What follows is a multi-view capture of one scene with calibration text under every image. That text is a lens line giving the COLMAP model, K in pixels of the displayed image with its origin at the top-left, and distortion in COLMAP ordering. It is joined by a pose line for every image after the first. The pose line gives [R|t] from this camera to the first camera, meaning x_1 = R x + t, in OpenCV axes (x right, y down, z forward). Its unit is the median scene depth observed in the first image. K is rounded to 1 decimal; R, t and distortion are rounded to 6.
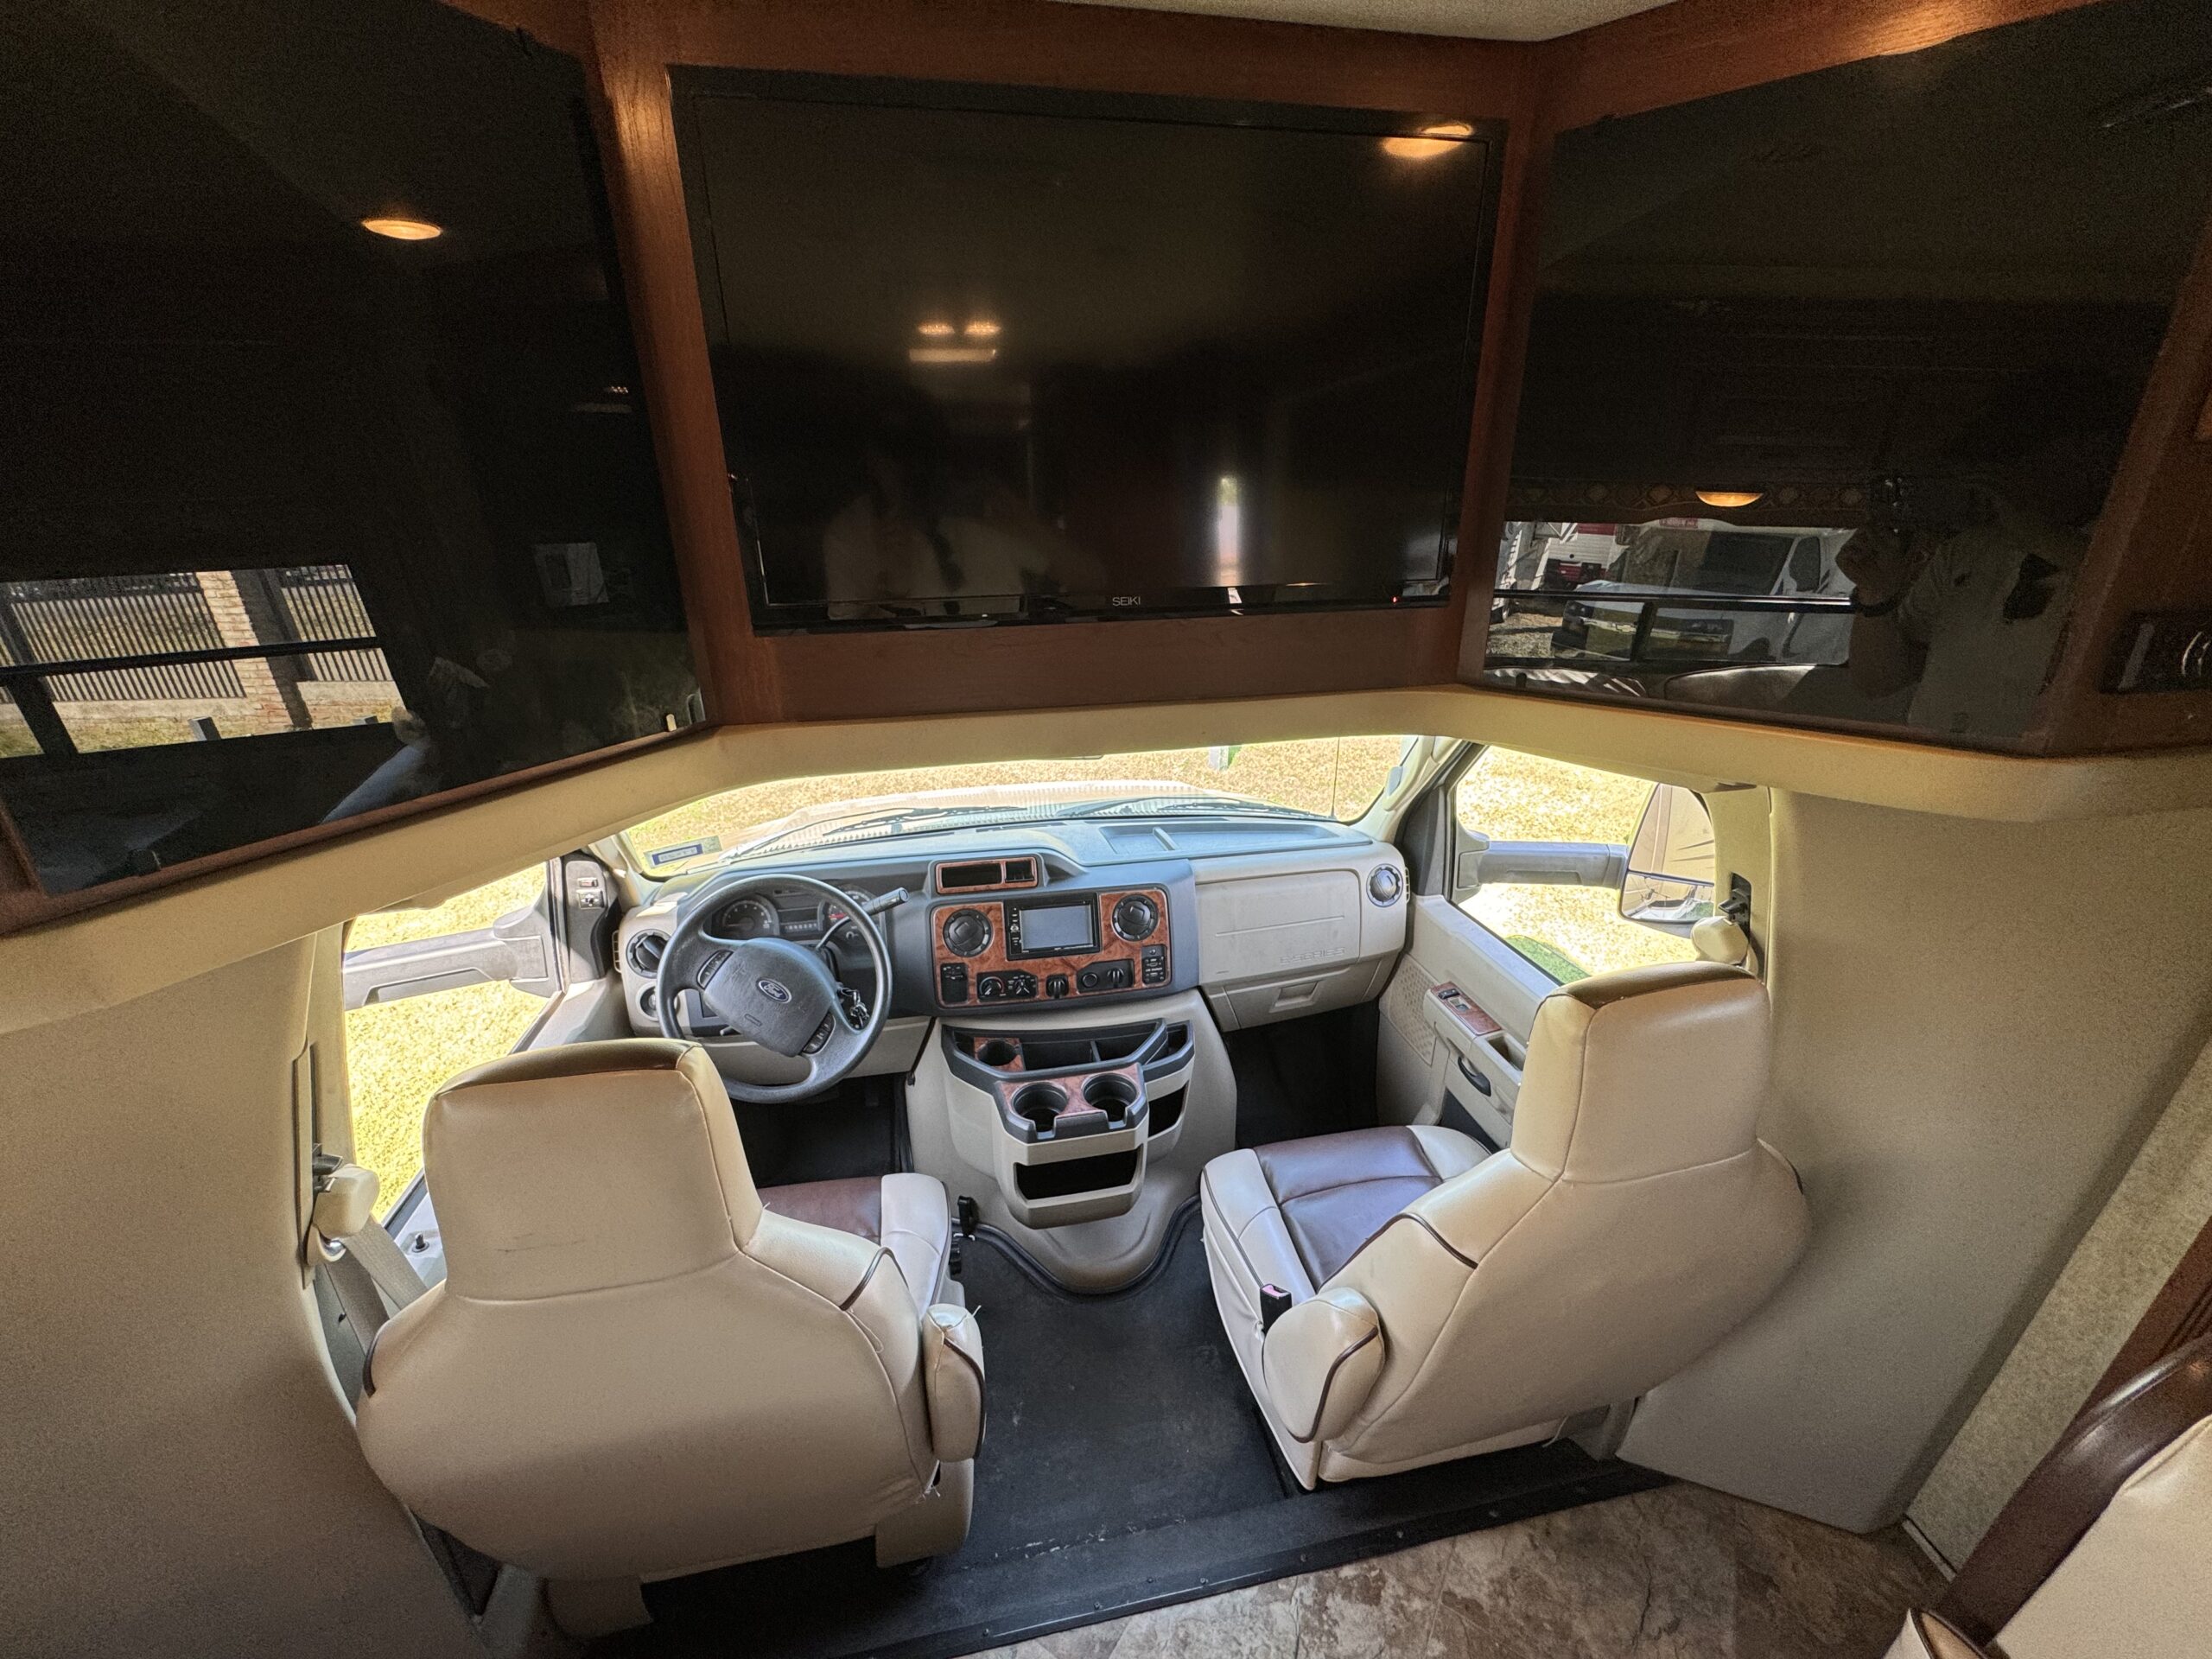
lens RADIAL K [[888.3, 0, 1111.0], [0, 888.3, 841.8], [0, 0, 1]] dist [-0.011579, -0.000175]
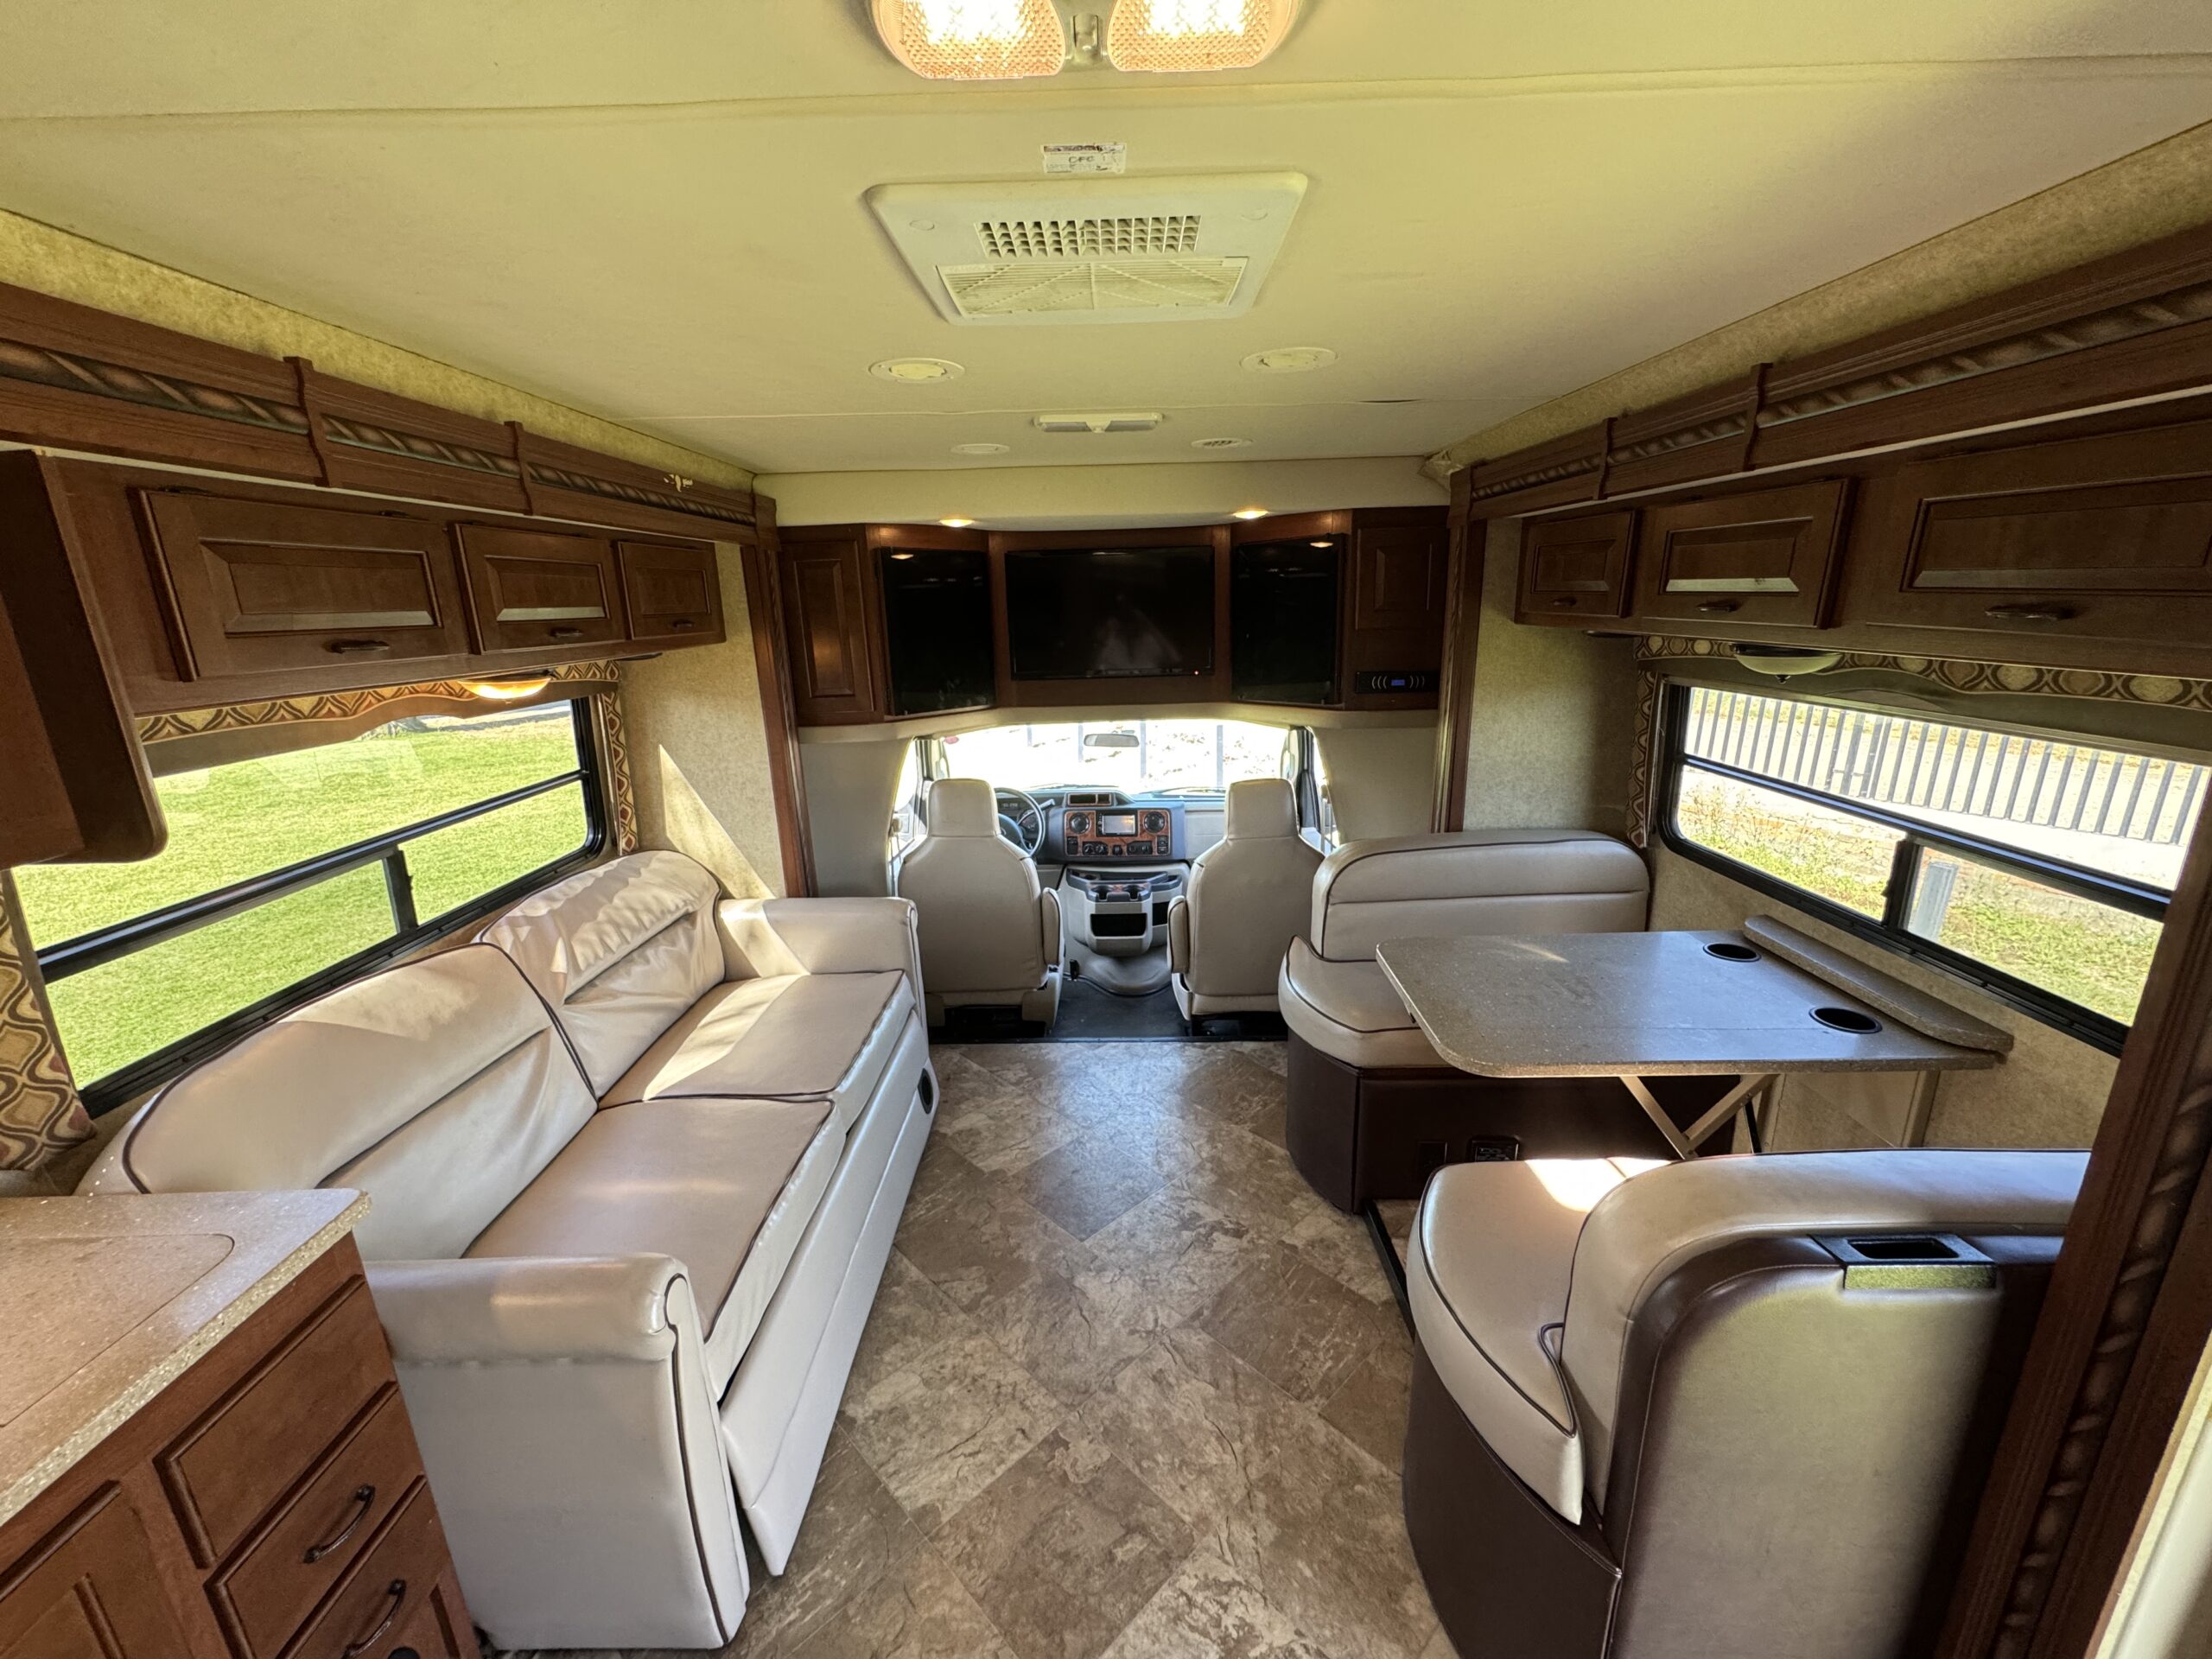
lens RADIAL K [[888.3, 0, 1111.0], [0, 888.3, 841.8], [0, 0, 1]] dist [-0.011579, -0.000175]
pose [[0.977510, 0.038300, -0.207382, 0.388390], [-0.065604, 0.989804, -0.126432, 0.427982], [0.200425, 0.137193, 0.970056, -1.177636]]
